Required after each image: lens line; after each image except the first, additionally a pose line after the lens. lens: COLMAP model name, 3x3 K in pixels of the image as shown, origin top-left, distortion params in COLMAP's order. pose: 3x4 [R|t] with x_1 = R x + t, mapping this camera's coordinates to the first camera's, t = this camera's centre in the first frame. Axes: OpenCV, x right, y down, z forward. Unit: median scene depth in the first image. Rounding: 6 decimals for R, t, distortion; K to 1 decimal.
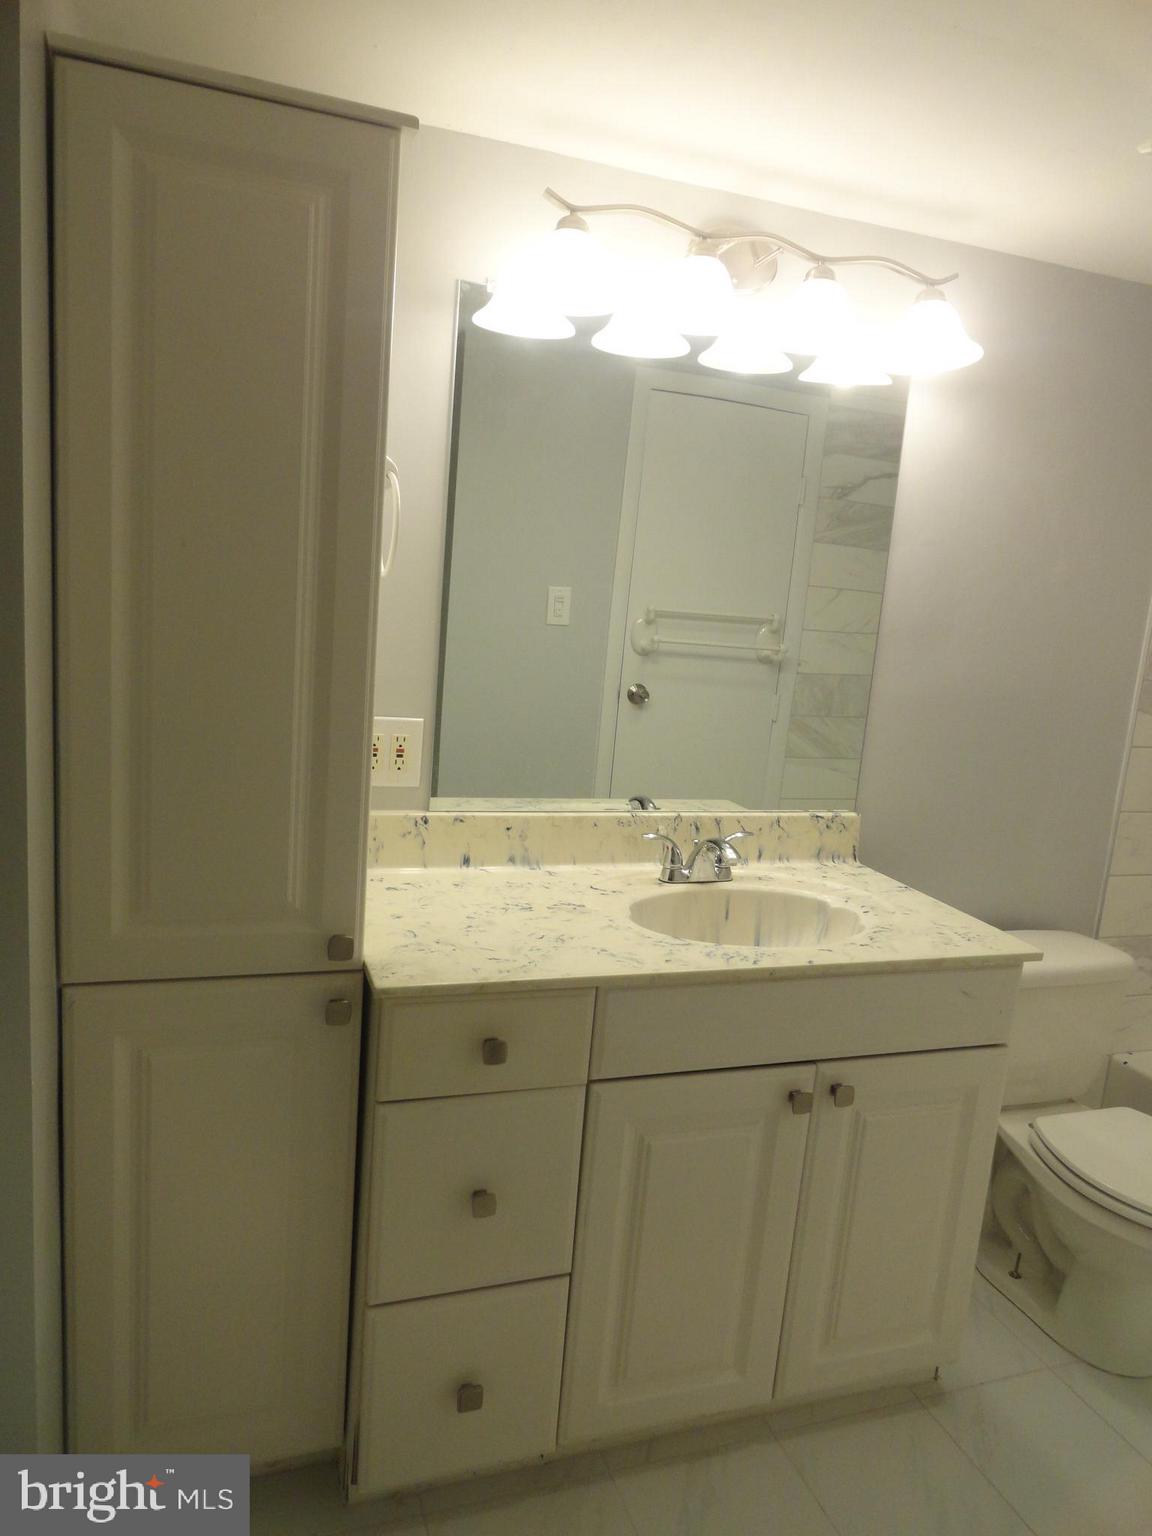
lens RADIAL K [[1051.2, 0, 576.1], [0, 1051.2, 764.9], [0, 0, 1]] dist [-0.004535, 0.006099]
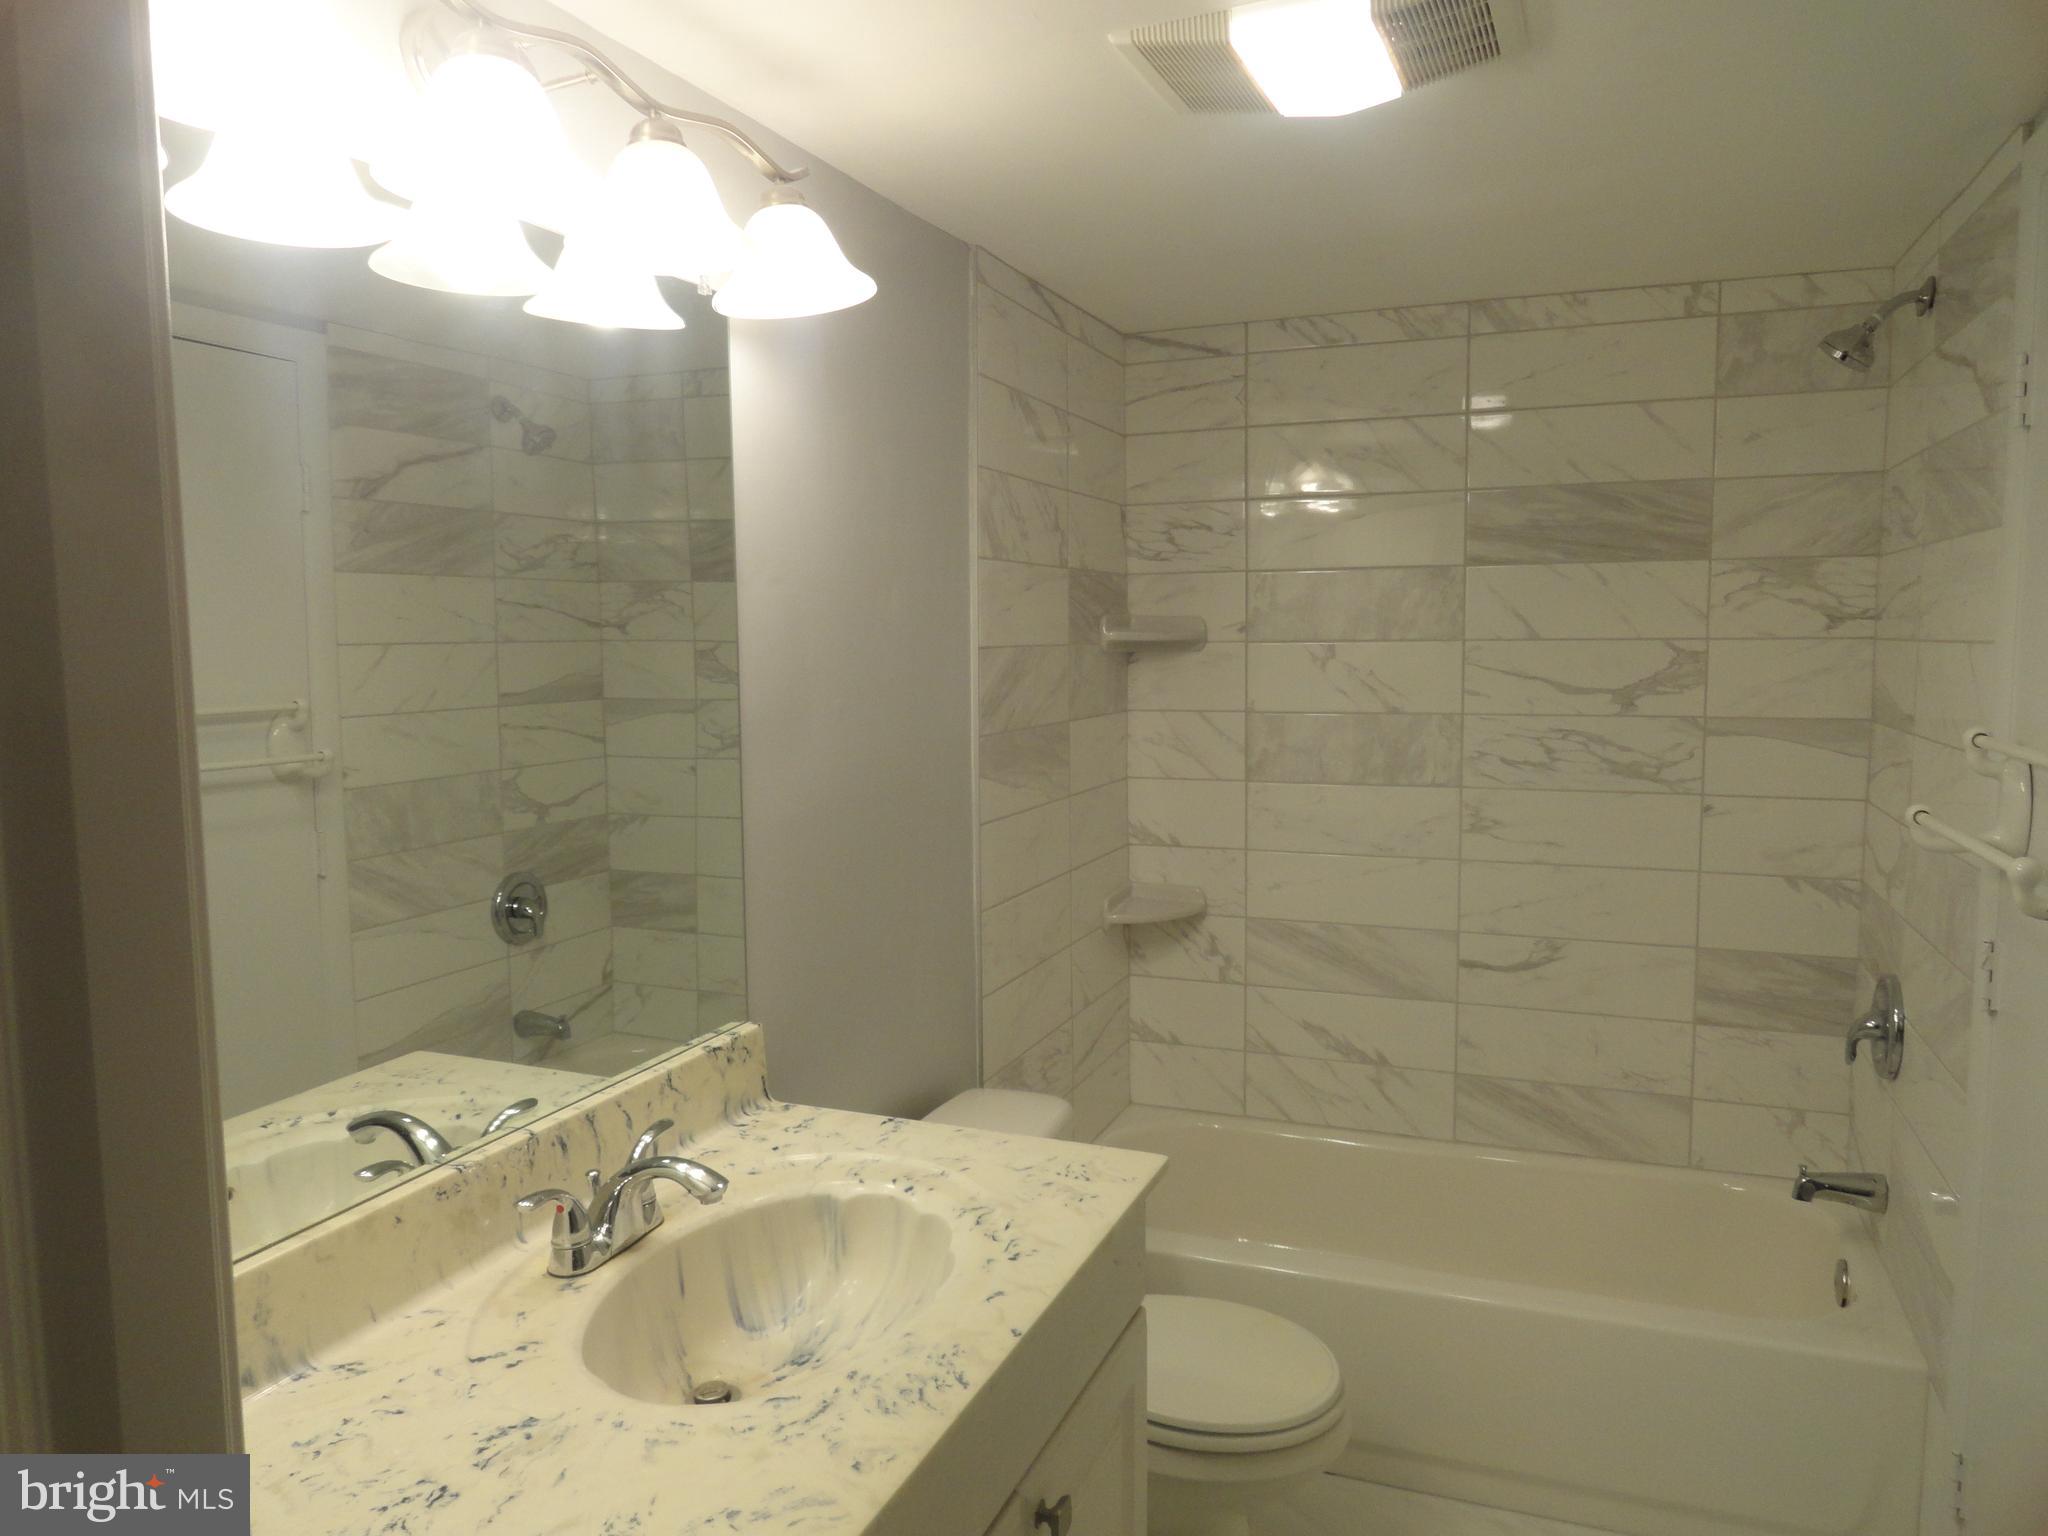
lens RADIAL K [[1410.6, 0, 1021.2], [0, 1410.6, 763.9], [0, 0, 1]] dist [-0.007021, 0.002962]
pose [[0.664371, -0.159732, 0.730134, -0.219232], [0.193441, 0.980358, 0.038455, -0.110959], [-0.721936, 0.115689, 0.682221, 0.339428]]
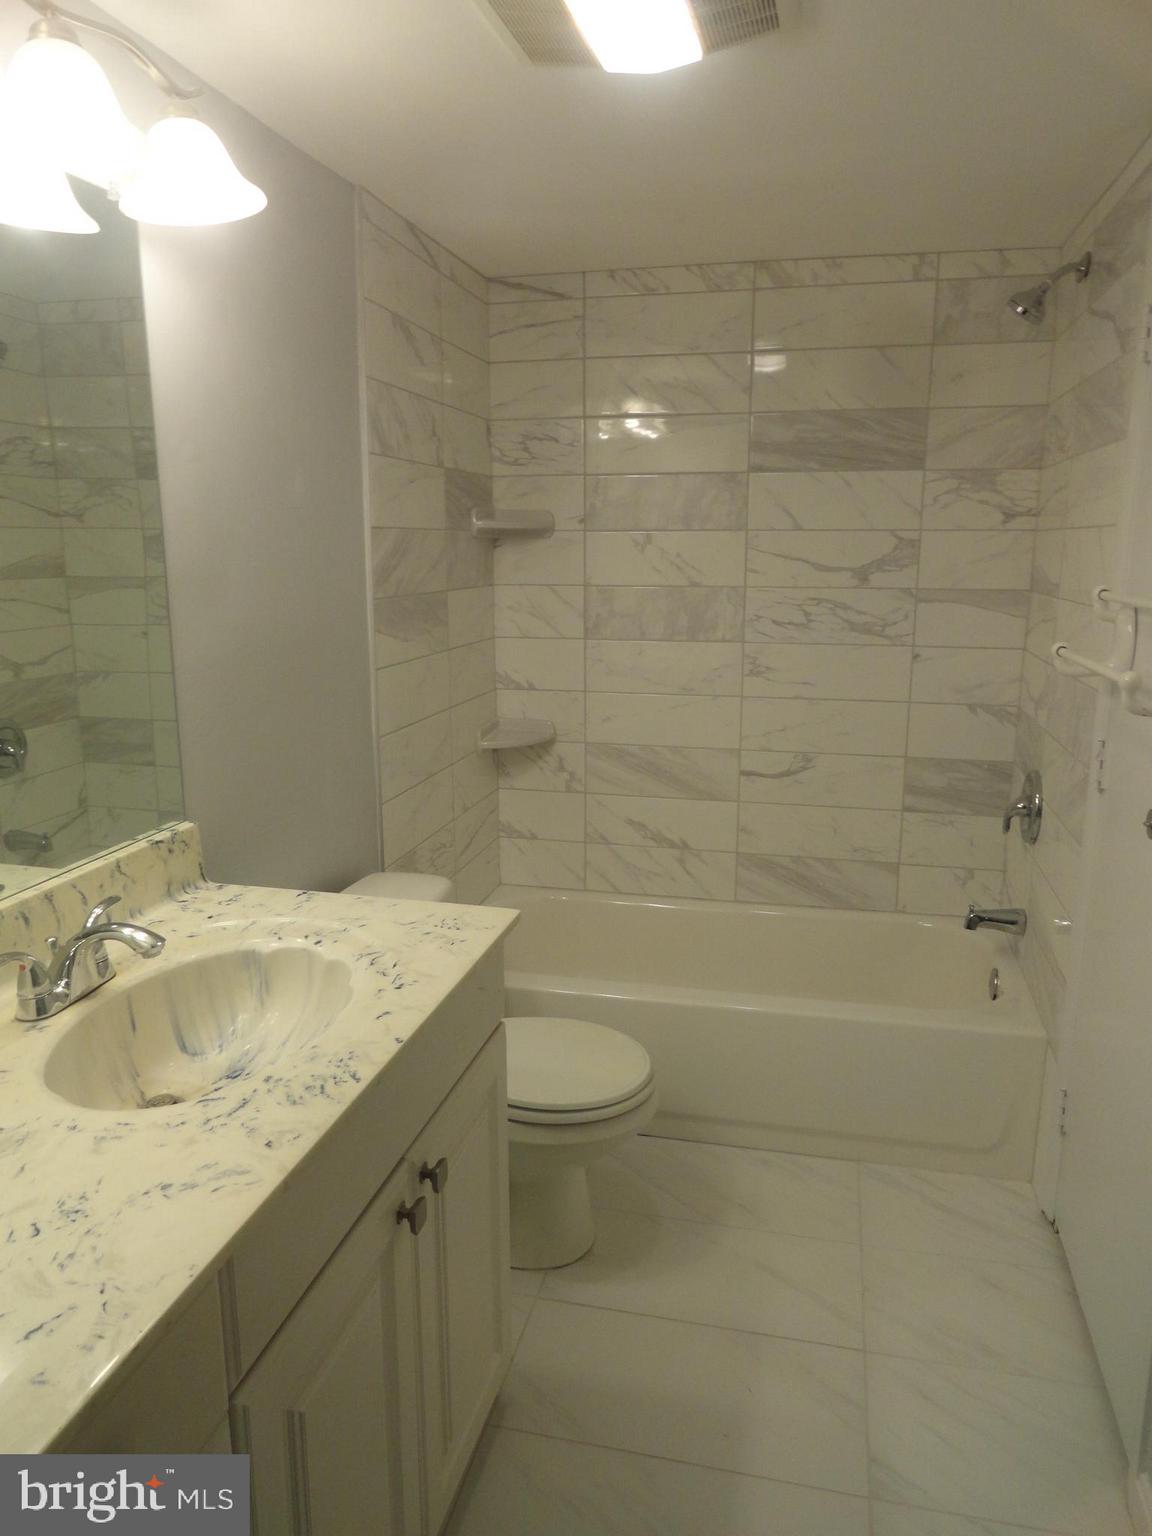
lens RADIAL K [[1061.2, 0, 582.3], [0, 1061.2, 768.2], [0, 0, 1]] dist [-0.003922, 0.003363]
pose [[0.547979, -0.257285, 0.795942, -0.193623], [0.189094, 0.964993, 0.181745, -0.083663], [-0.814839, 0.050916, 0.577447, 0.350063]]
